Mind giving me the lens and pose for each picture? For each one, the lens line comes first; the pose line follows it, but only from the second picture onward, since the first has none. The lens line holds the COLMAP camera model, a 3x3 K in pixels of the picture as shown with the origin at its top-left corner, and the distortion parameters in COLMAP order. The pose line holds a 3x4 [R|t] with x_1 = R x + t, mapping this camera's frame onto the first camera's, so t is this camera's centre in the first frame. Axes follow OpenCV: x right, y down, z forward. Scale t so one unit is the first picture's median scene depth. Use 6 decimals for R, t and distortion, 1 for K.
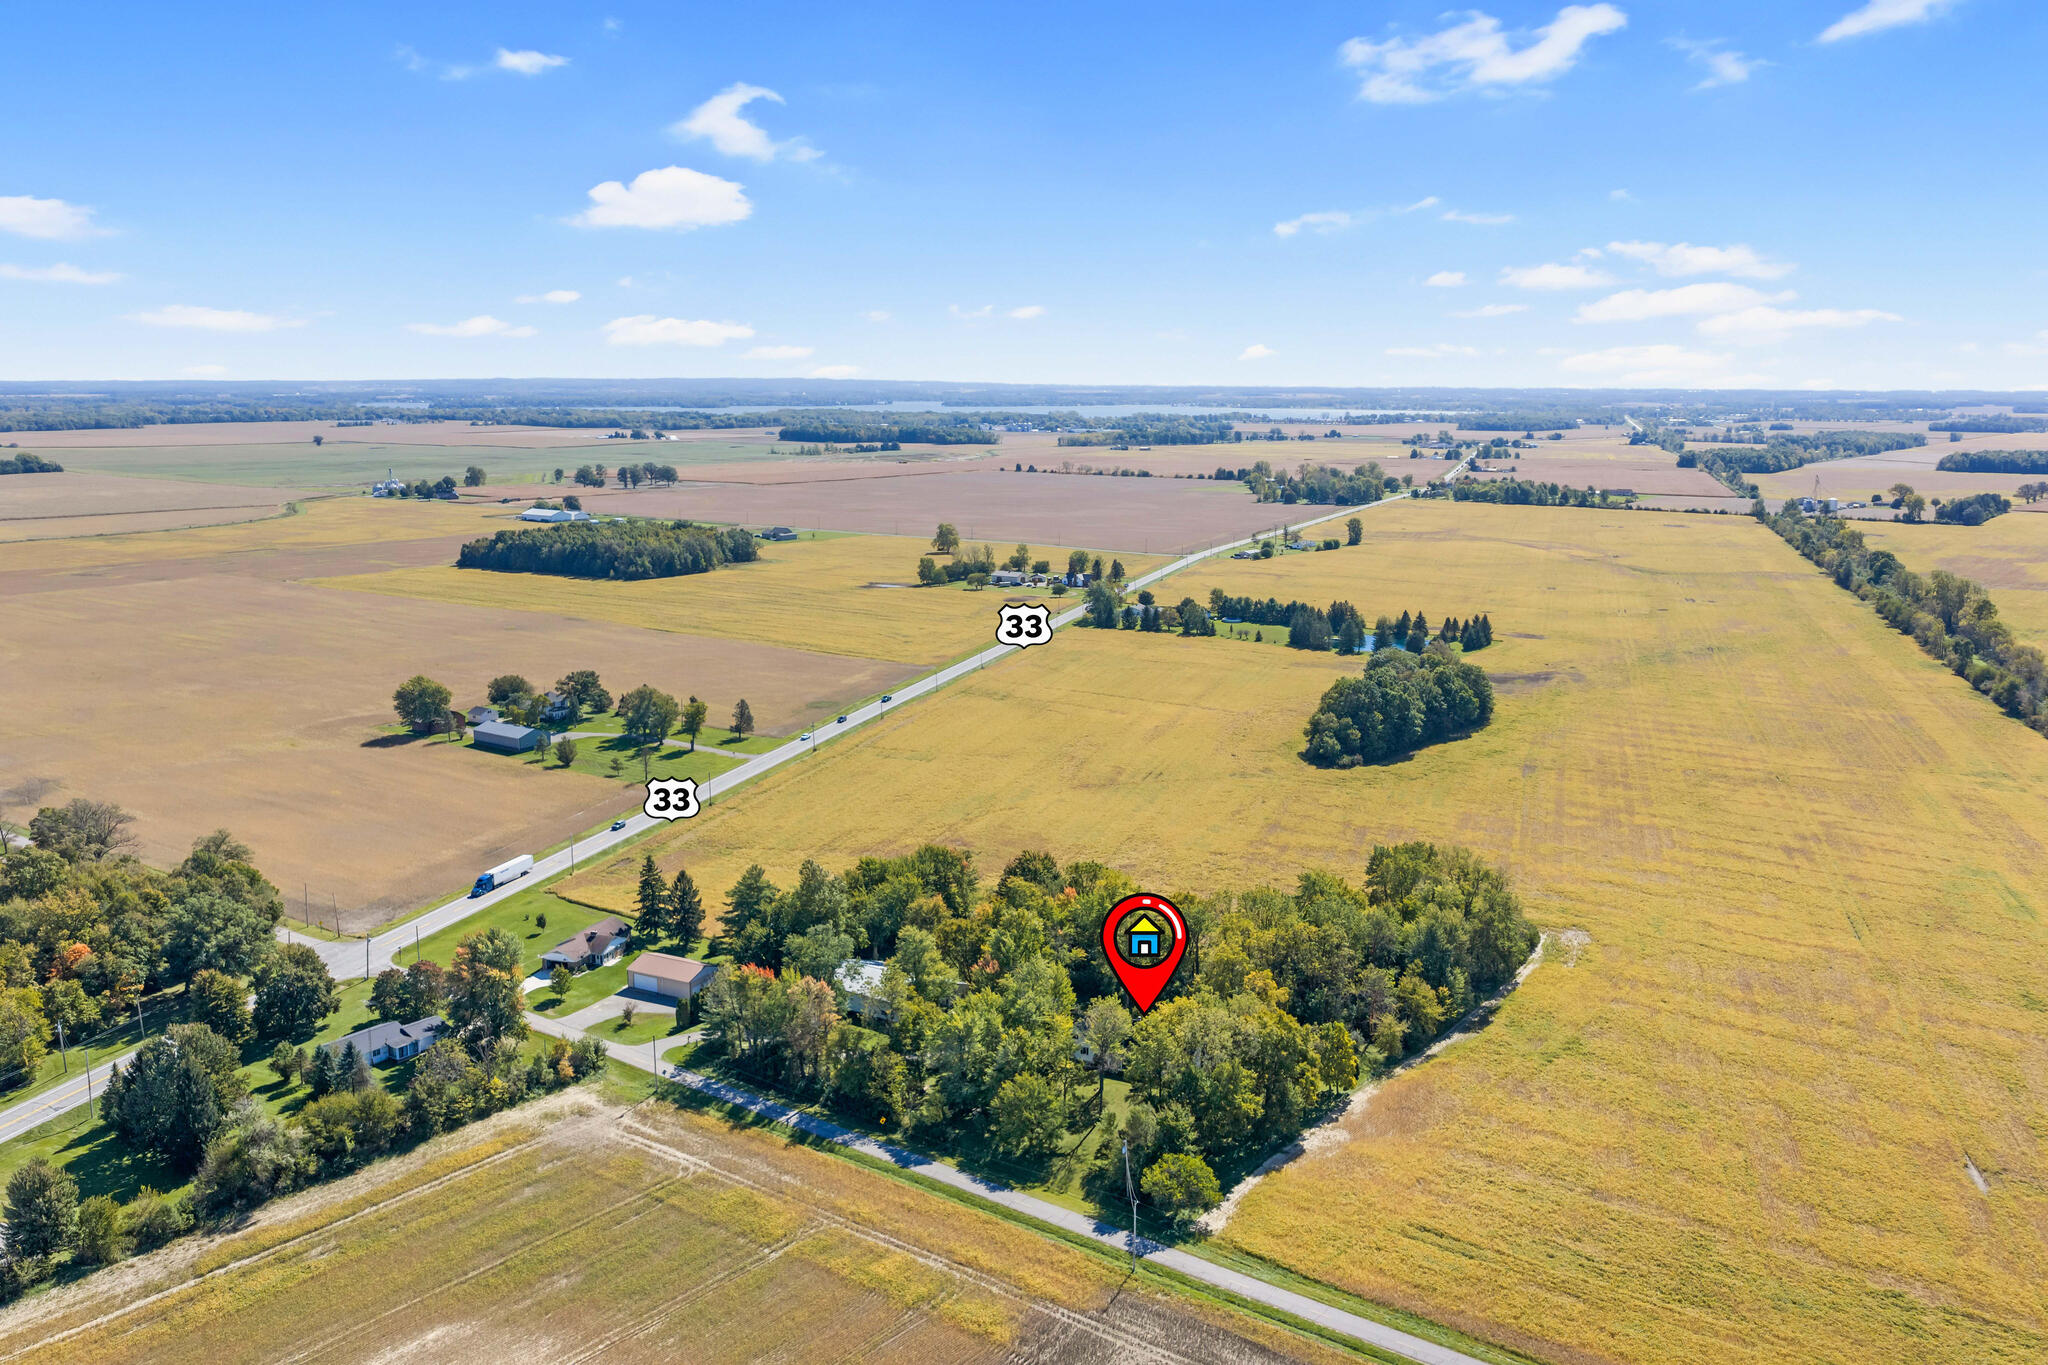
lens RADIAL K [[1683.7, 0, 1026.4], [0, 1683.7, 683.5], [0, 0, 1]] dist [0.030538, -0.044978]
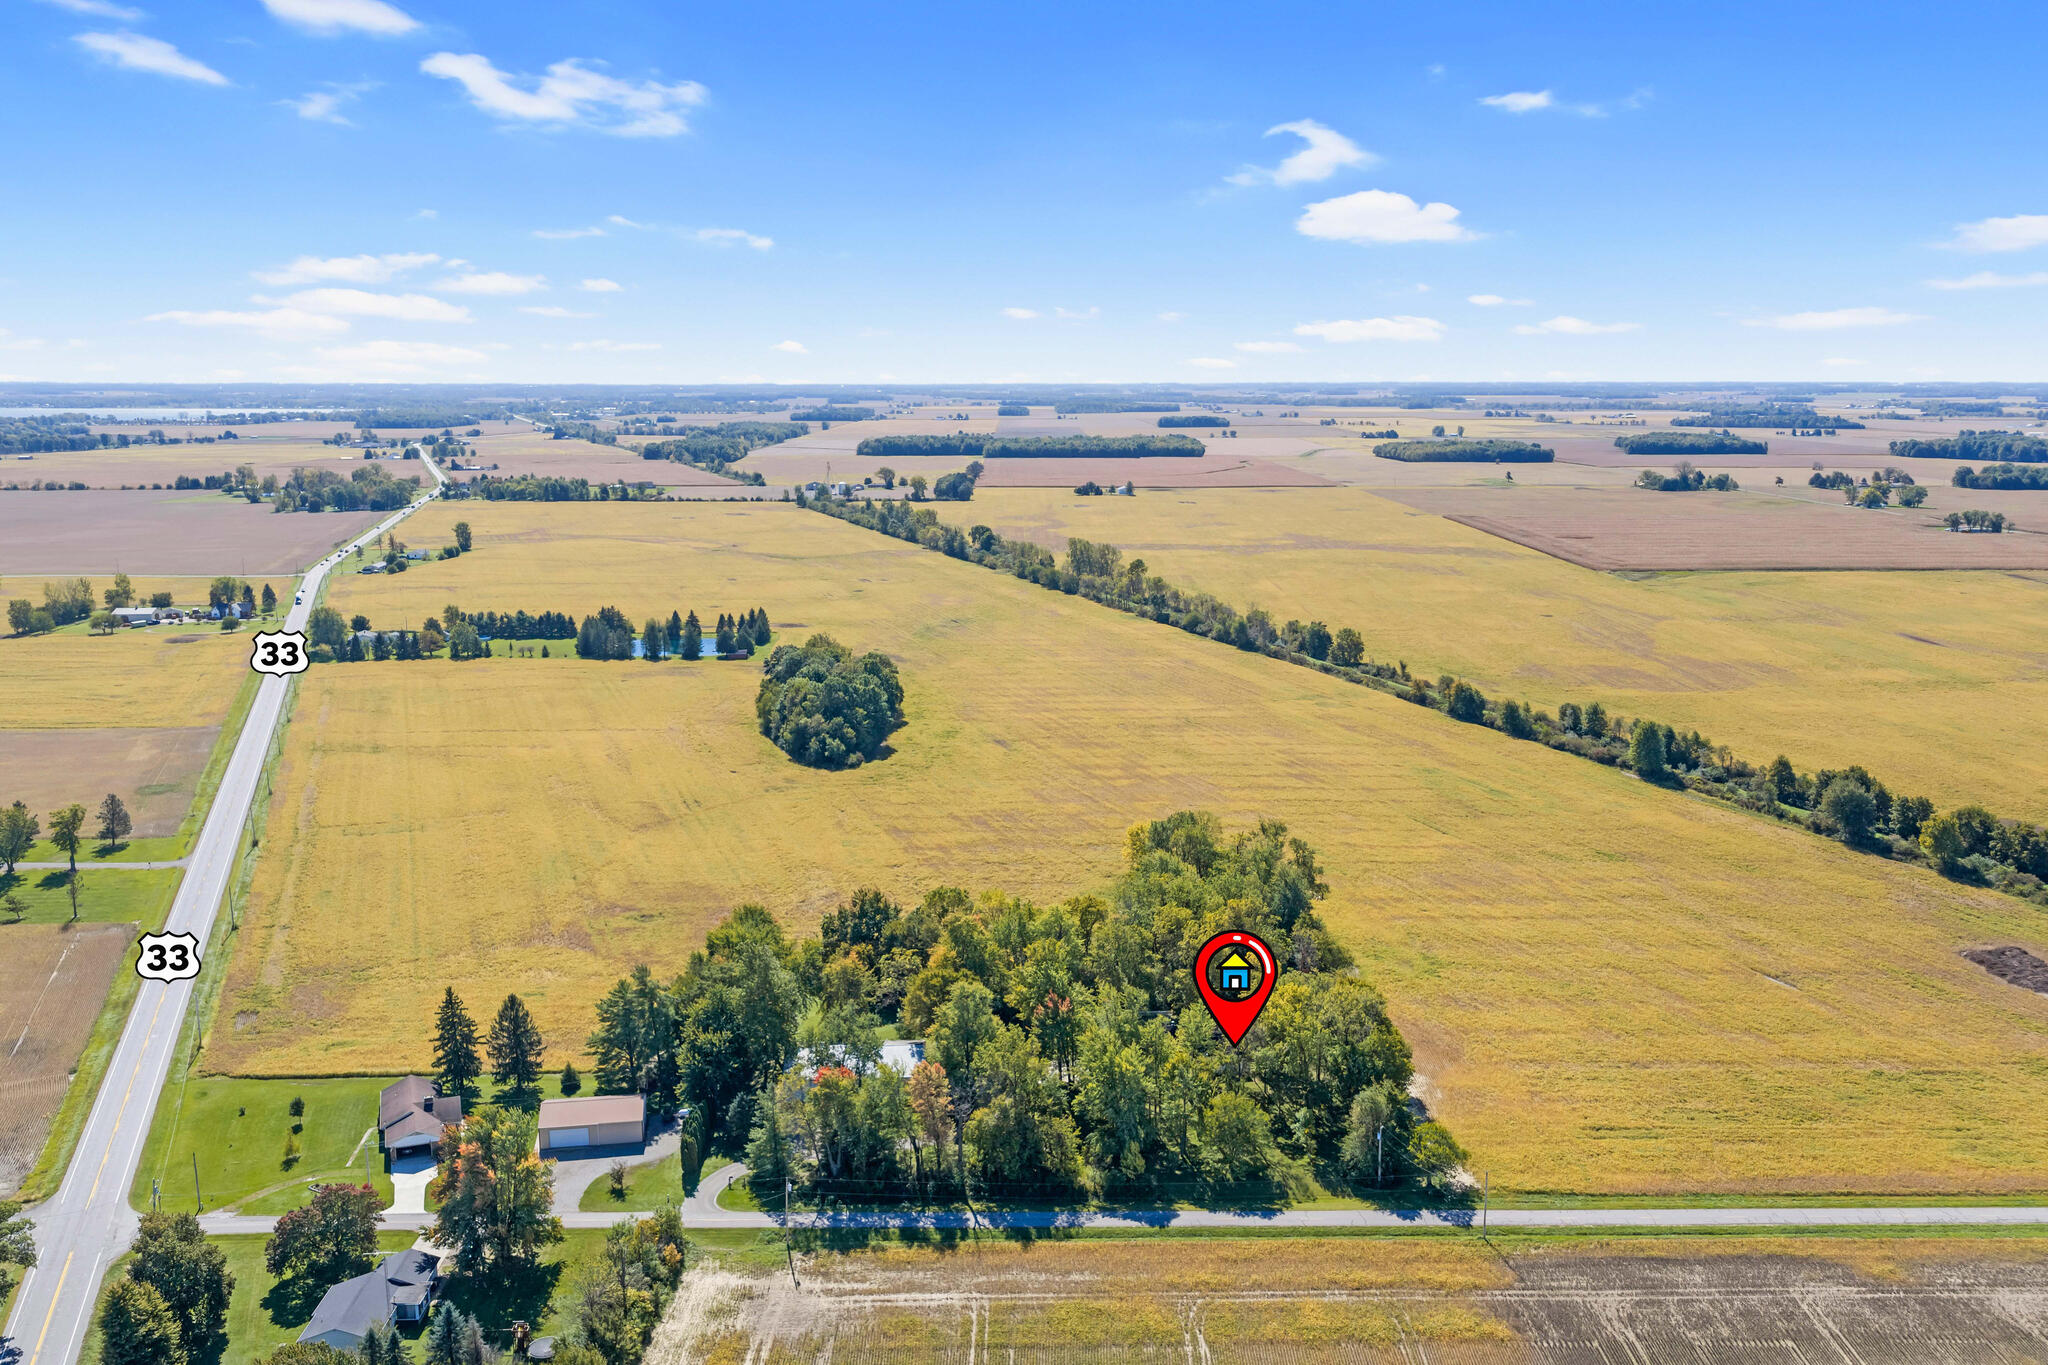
lens RADIAL K [[1683.7, 0, 1026.4], [0, 1683.7, 683.5], [0, 0, 1]] dist [0.030538, -0.044978]
pose [[0.790477, -0.113196, 0.601941, -0.213389], [0.111624, 0.992940, 0.040137, -0.018098], [-0.602234, 0.035463, 0.797532, 0.094954]]
